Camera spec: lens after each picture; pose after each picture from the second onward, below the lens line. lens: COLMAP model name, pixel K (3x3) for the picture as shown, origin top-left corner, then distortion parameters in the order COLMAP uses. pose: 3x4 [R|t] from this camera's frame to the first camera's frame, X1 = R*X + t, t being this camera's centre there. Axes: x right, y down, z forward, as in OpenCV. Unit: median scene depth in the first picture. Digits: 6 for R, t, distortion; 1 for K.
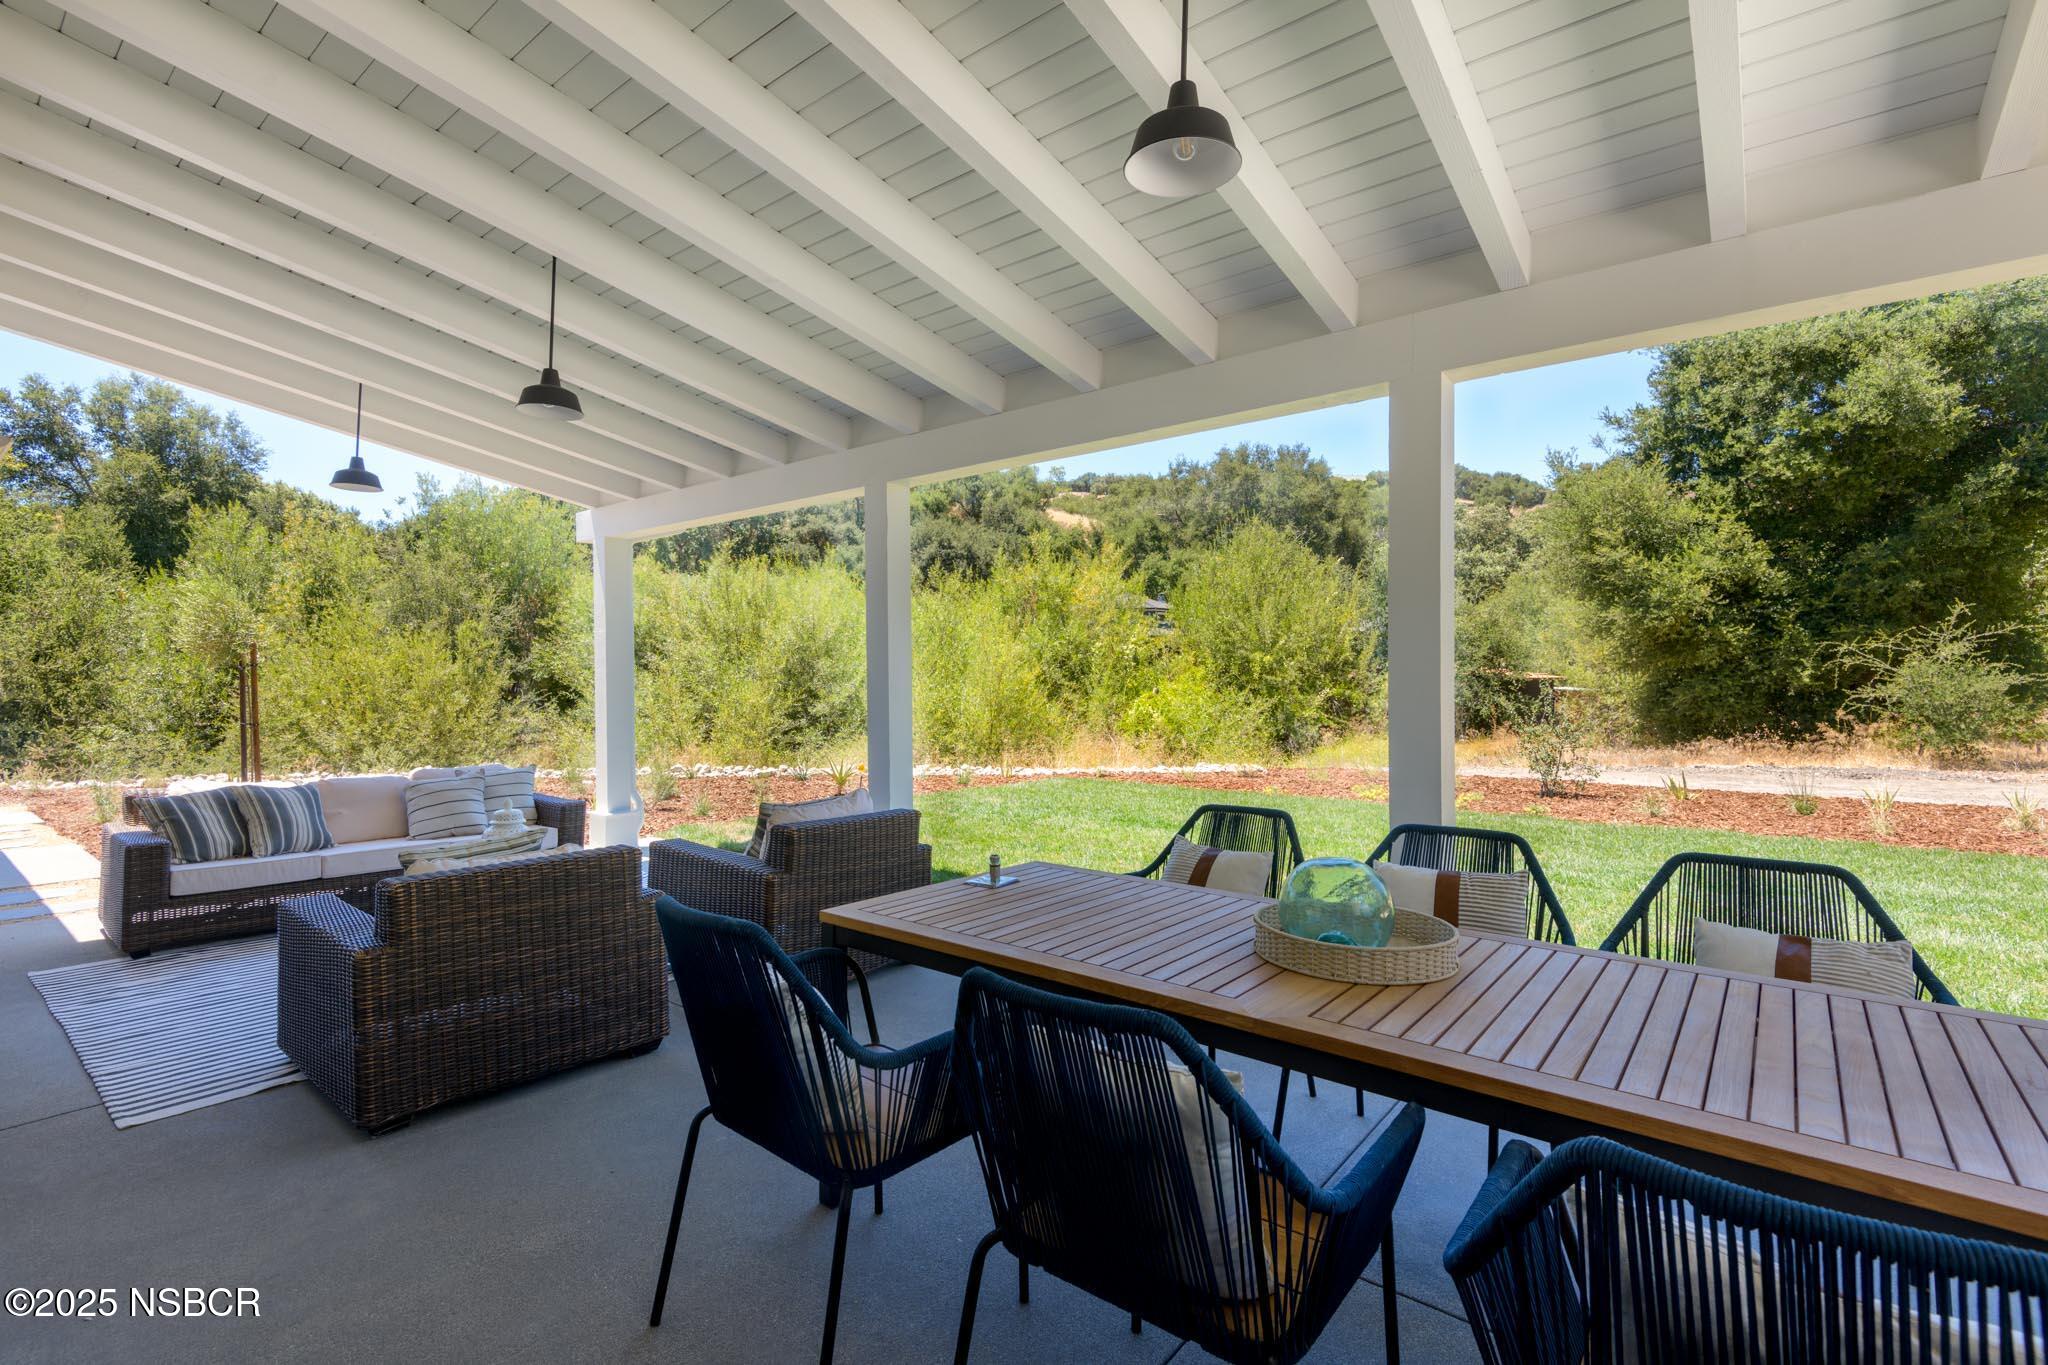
lens RADIAL K [[928.8, 0, 1033.6], [0, 928.8, 672.2], [0, 0, 1]] dist [0.002423, -0.004959]
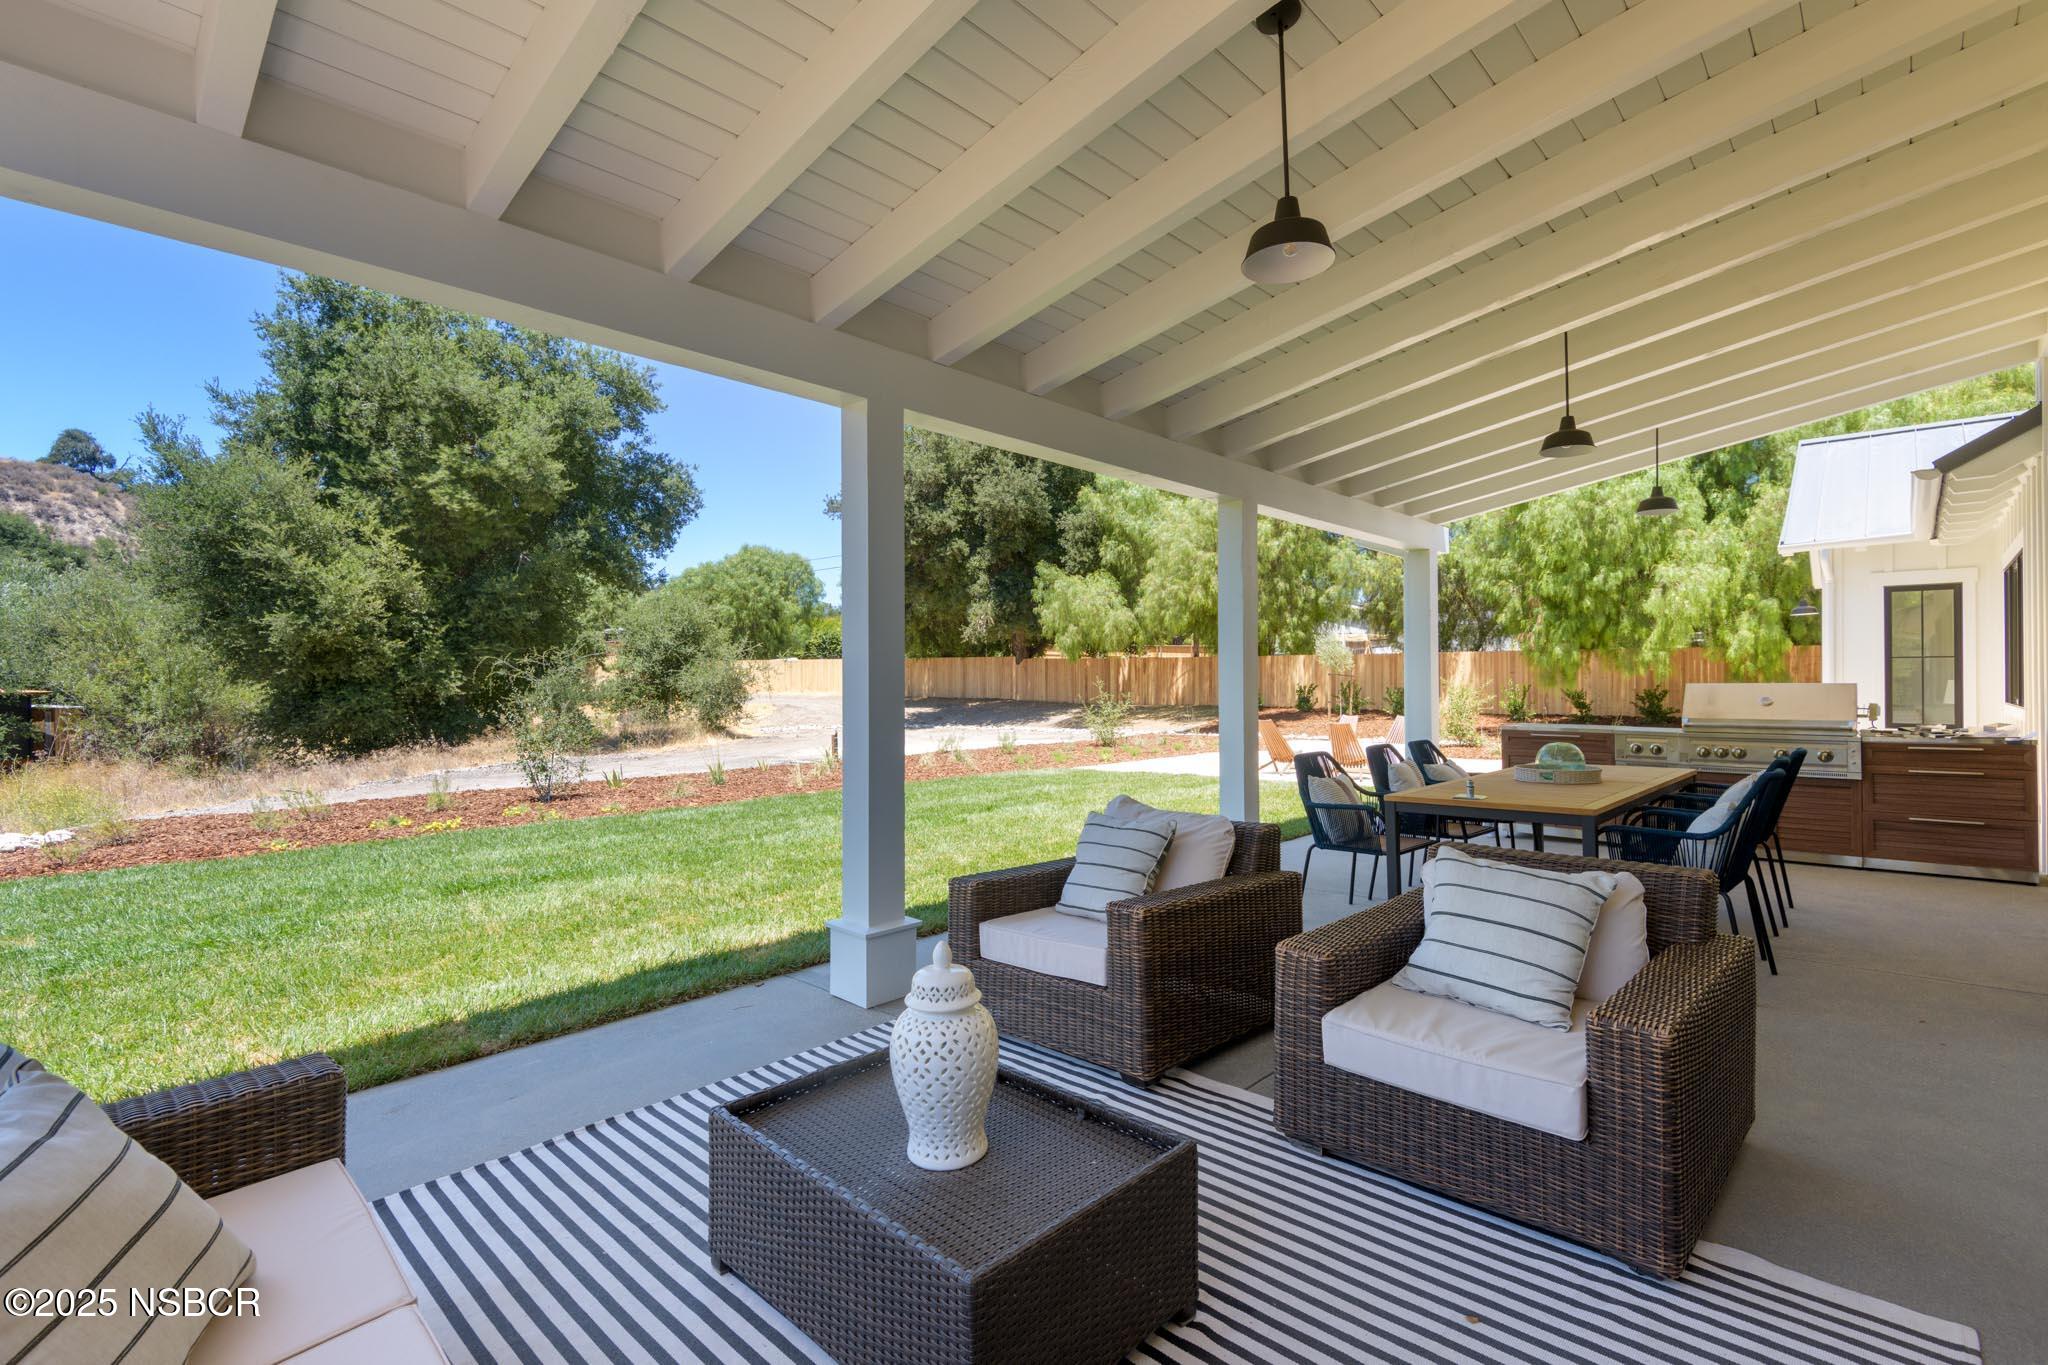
lens RADIAL K [[928.8, 0, 1011.9], [0, 928.8, 678.6], [0, 0, 1]] dist [0.002423, -0.004959]
pose [[0.087028, 0.004968, 0.996193, -0.243731], [0.002452, 0.999983, -0.005202, 0.002771], [-0.996203, 0.002895, 0.087015, 0.232371]]
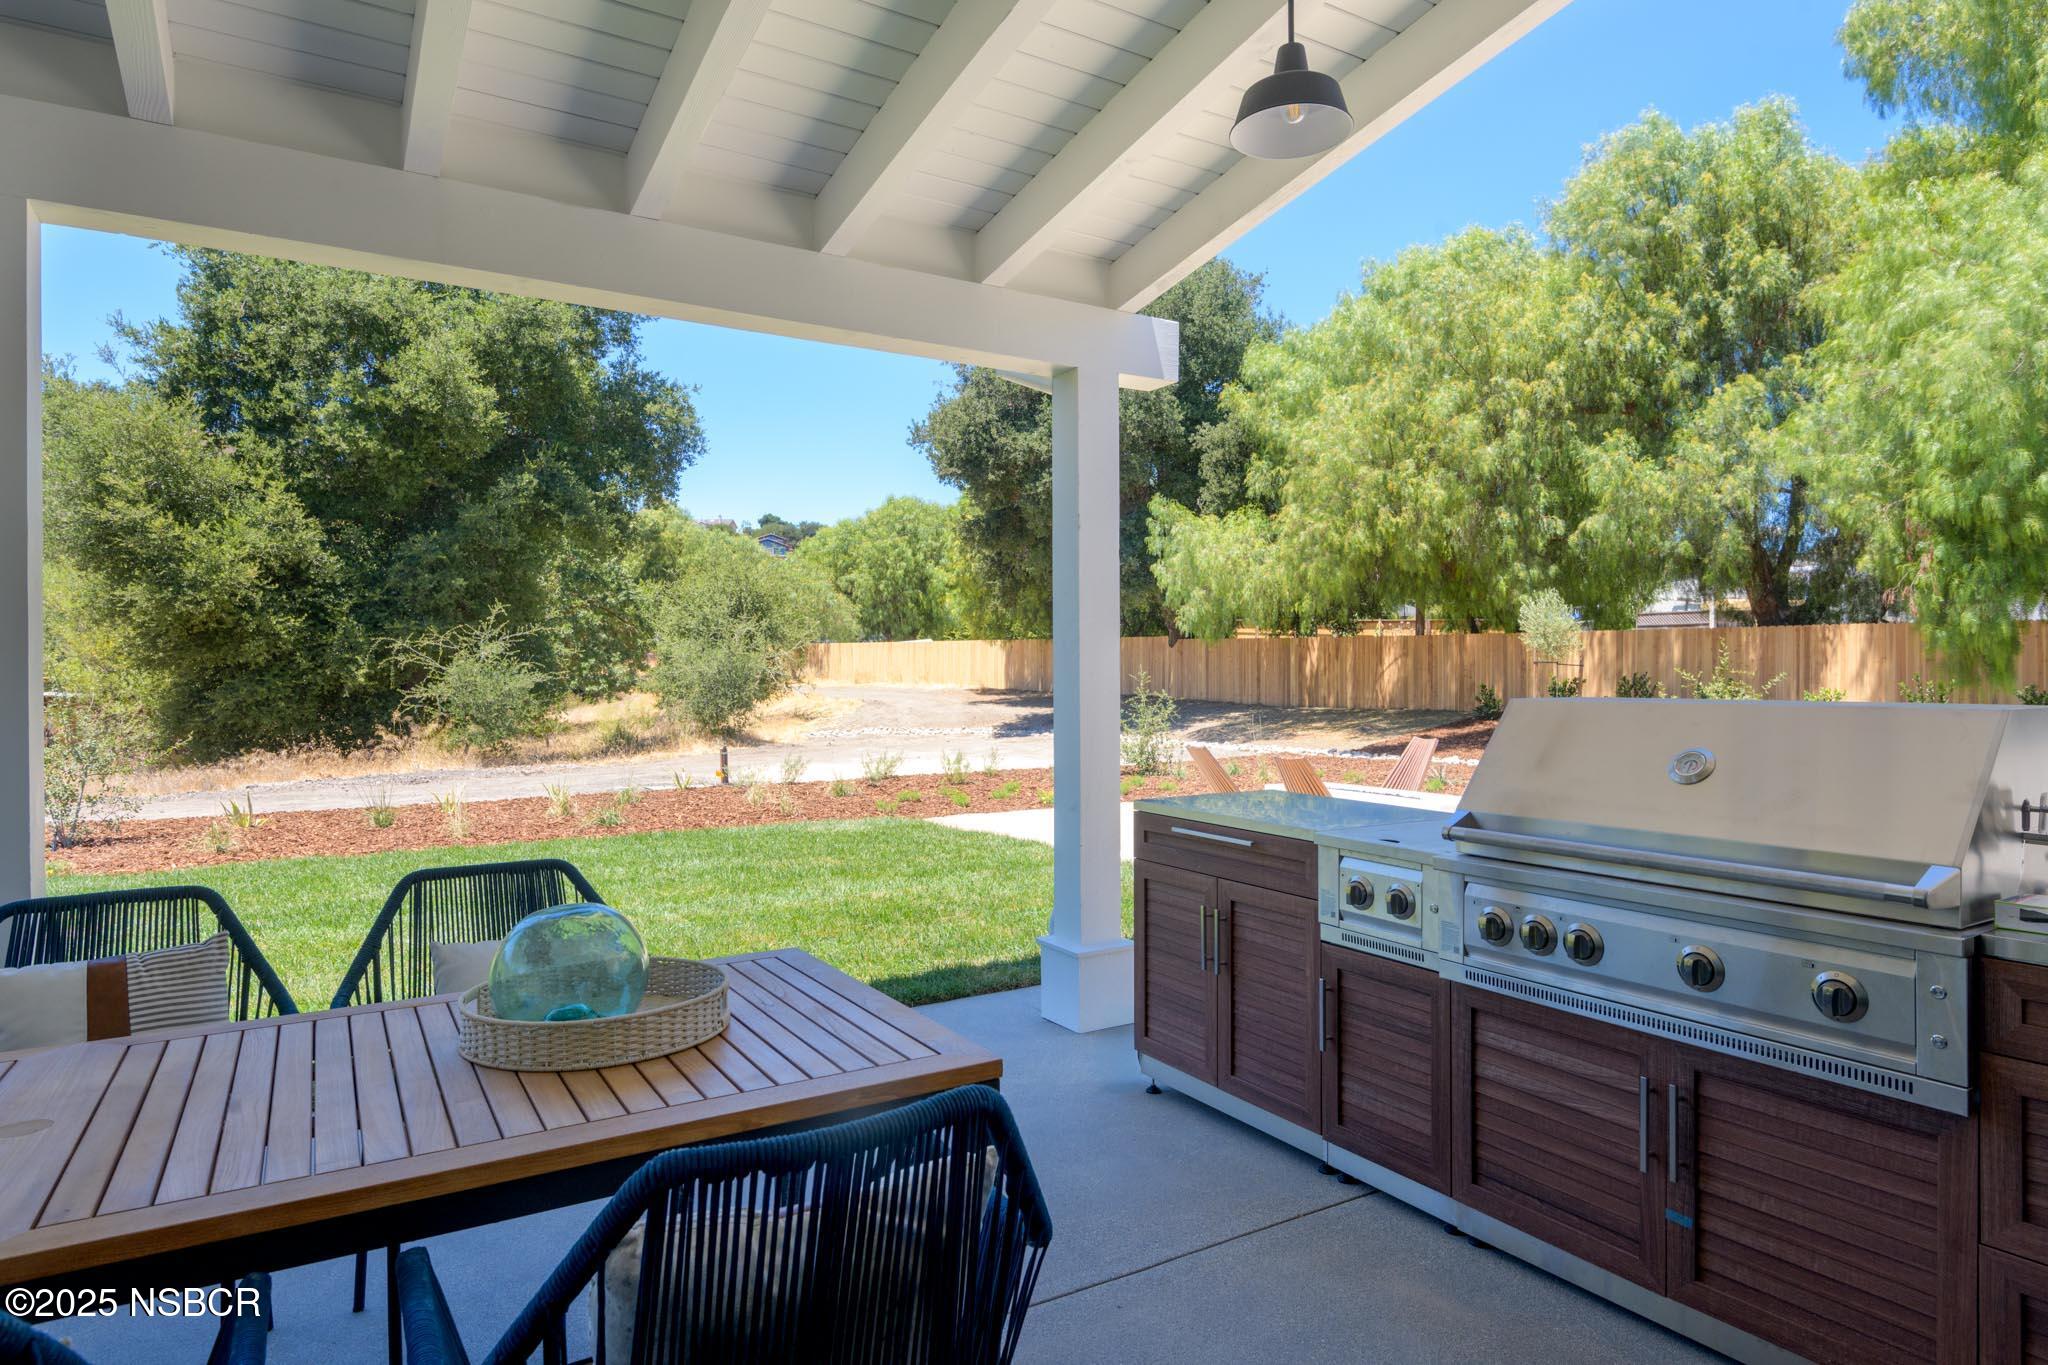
lens RADIAL K [[1175.3, 0, 1017.4], [0, 1175.3, 681.6], [0, 0, 1]] dist [0.002470, -0.006096]
pose [[0.340485, -0.006730, 0.940226, -0.021482], [-0.000817, 0.999972, 0.007454, 0.001305], [-0.940250, -0.003306, 0.340470, 0.015630]]
